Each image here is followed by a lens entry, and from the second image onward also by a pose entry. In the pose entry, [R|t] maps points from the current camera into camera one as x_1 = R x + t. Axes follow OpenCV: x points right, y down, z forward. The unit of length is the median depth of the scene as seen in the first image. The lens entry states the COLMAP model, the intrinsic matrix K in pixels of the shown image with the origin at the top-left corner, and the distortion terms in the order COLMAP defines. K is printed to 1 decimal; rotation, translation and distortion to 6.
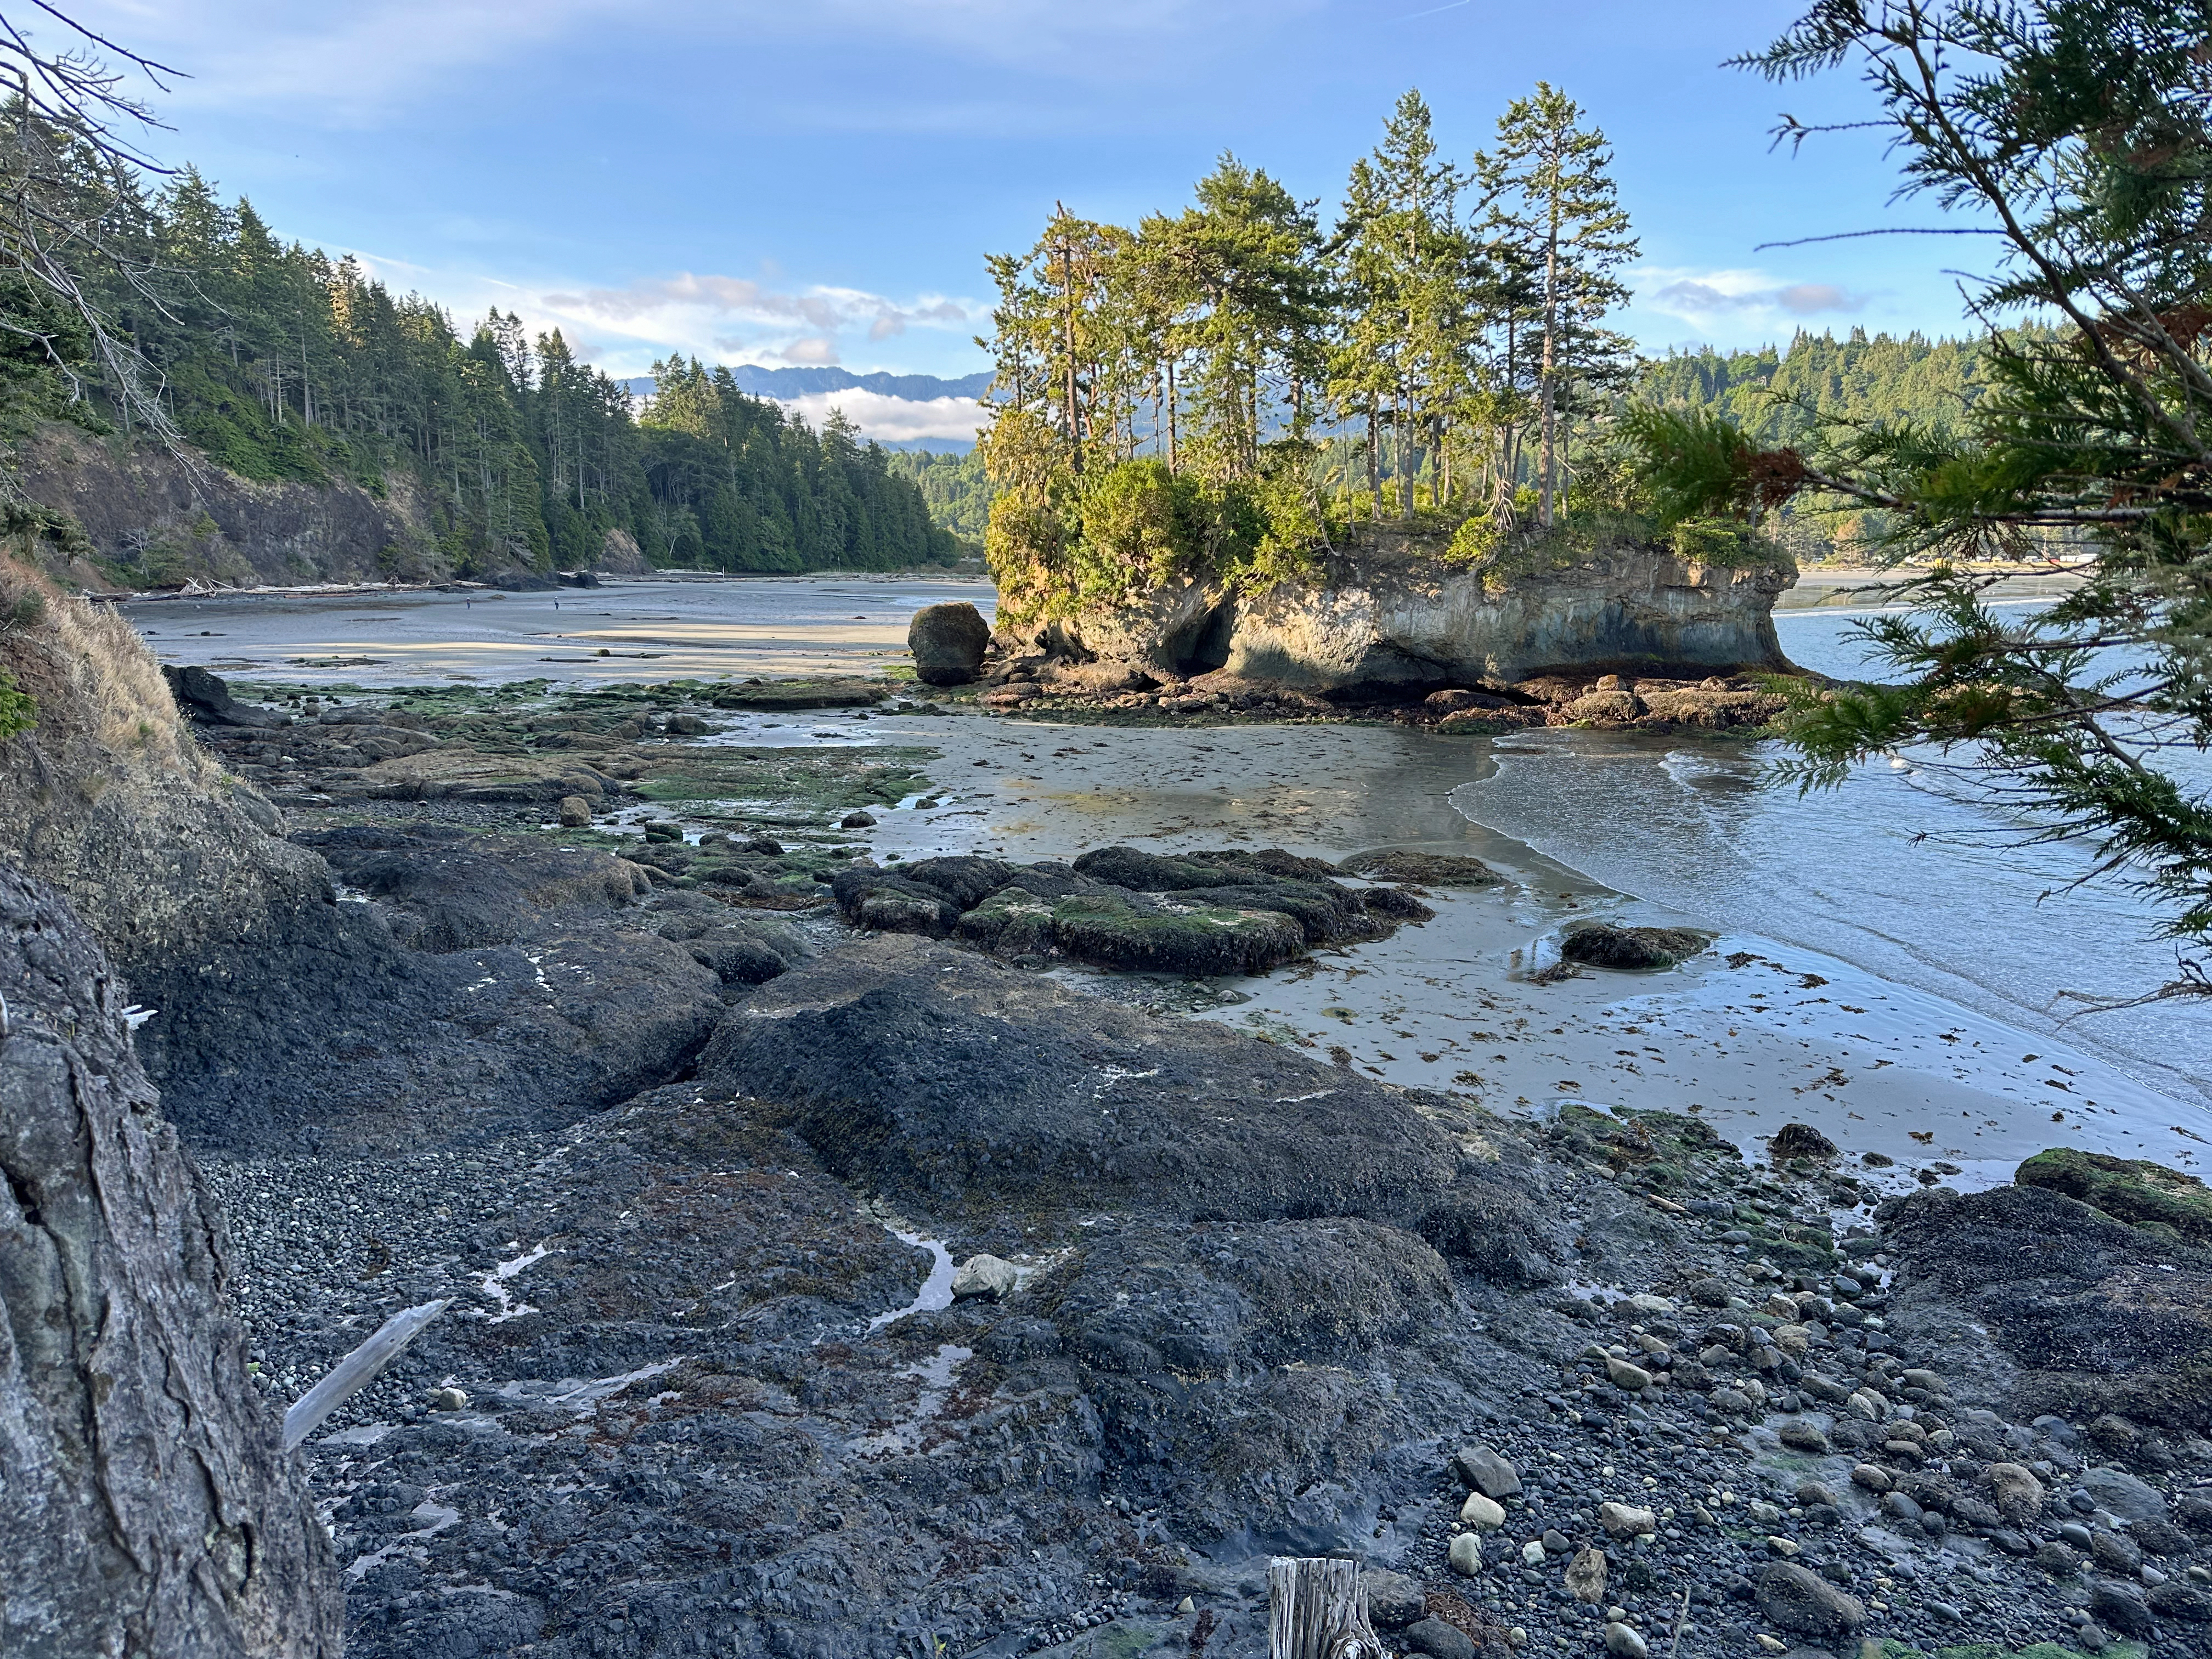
lens RADIAL K [[1540.2, 0, 1091.5], [0, 1540.2, 844.1], [0, 0, 1]] dist [0.070605, -0.095216]
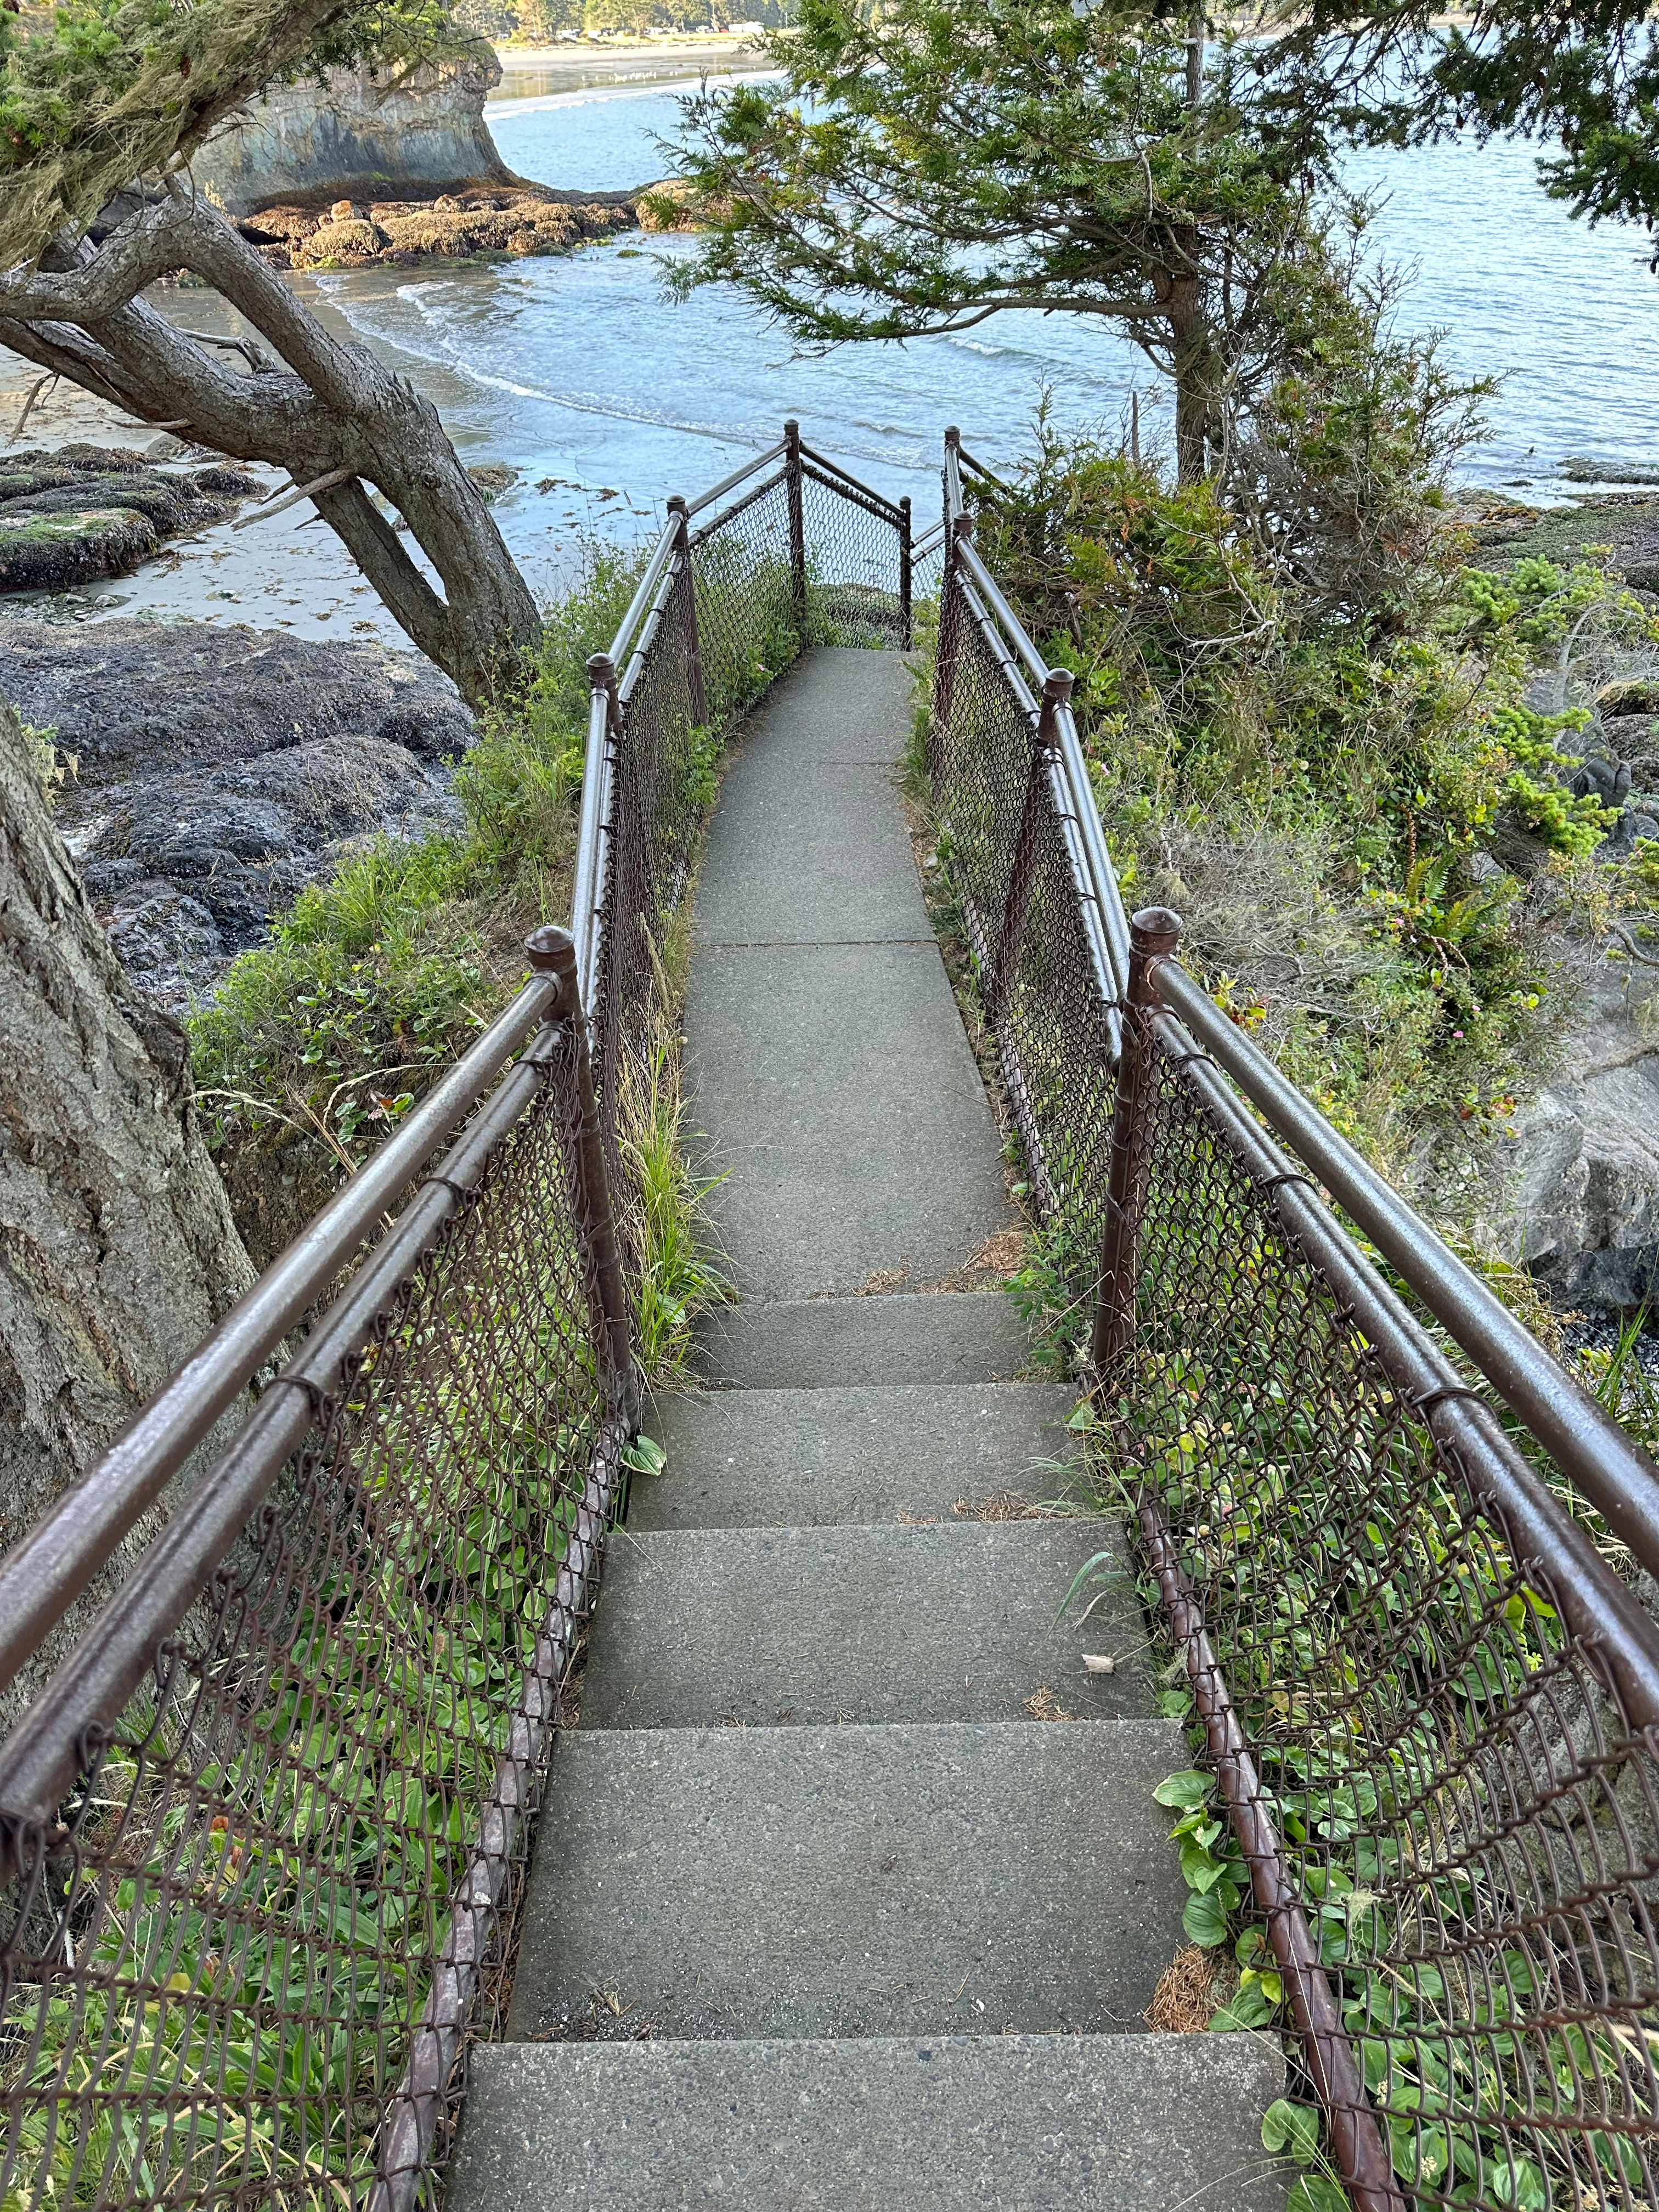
lens RADIAL K [[1540.2, 0, 824.4], [0, 1540.2, 1095.6], [0, 0, 1]] dist [0.070605, -0.095216]
pose [[0.825569, -0.336779, 0.452785, -0.077171], [0.126113, 0.892202, 0.433671, 0.002828], [-0.550028, -0.300924, 0.779047, -0.129990]]
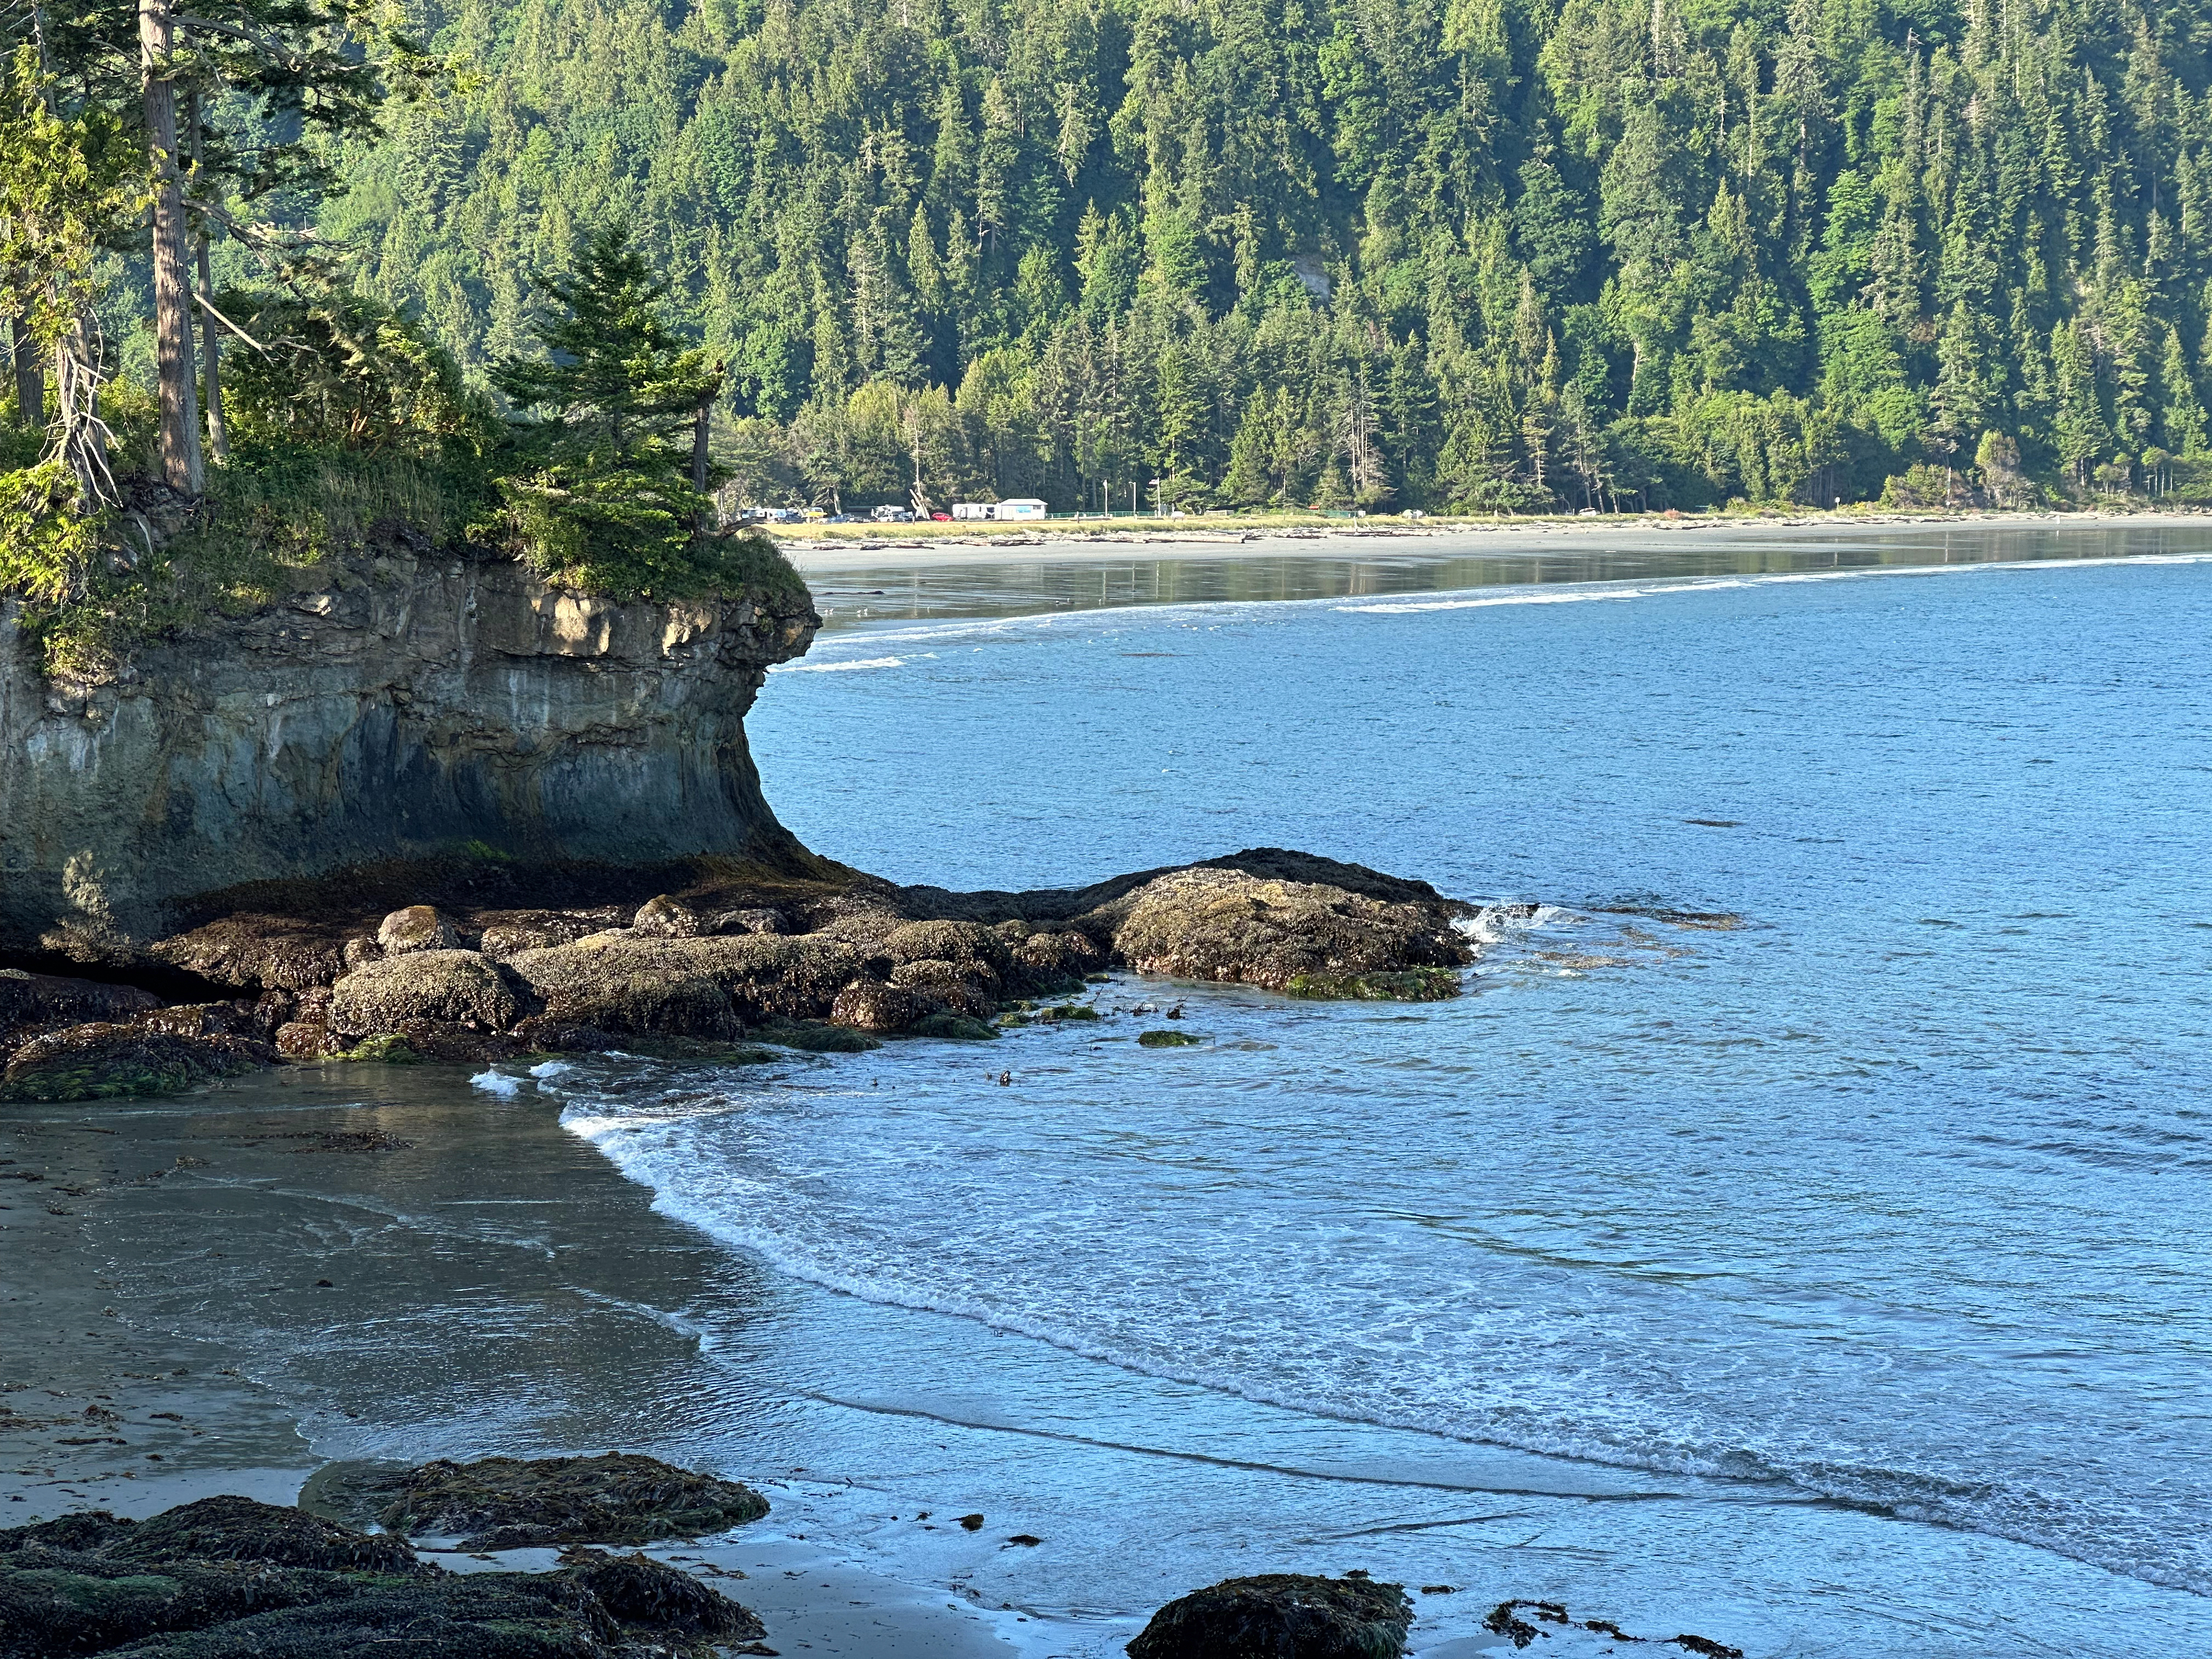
lens RADIAL K [[4871.3, 0, 1109.6], [0, 4871.3, 831.4], [0, 0, 1]] dist [0.276929, 0.000000]
pose [[0.828762, -0.043777, 0.557887, -0.351756], [0.107795, 0.990753, -0.082390, -0.035045], [-0.549122, 0.128419, 0.825817, -0.043325]]
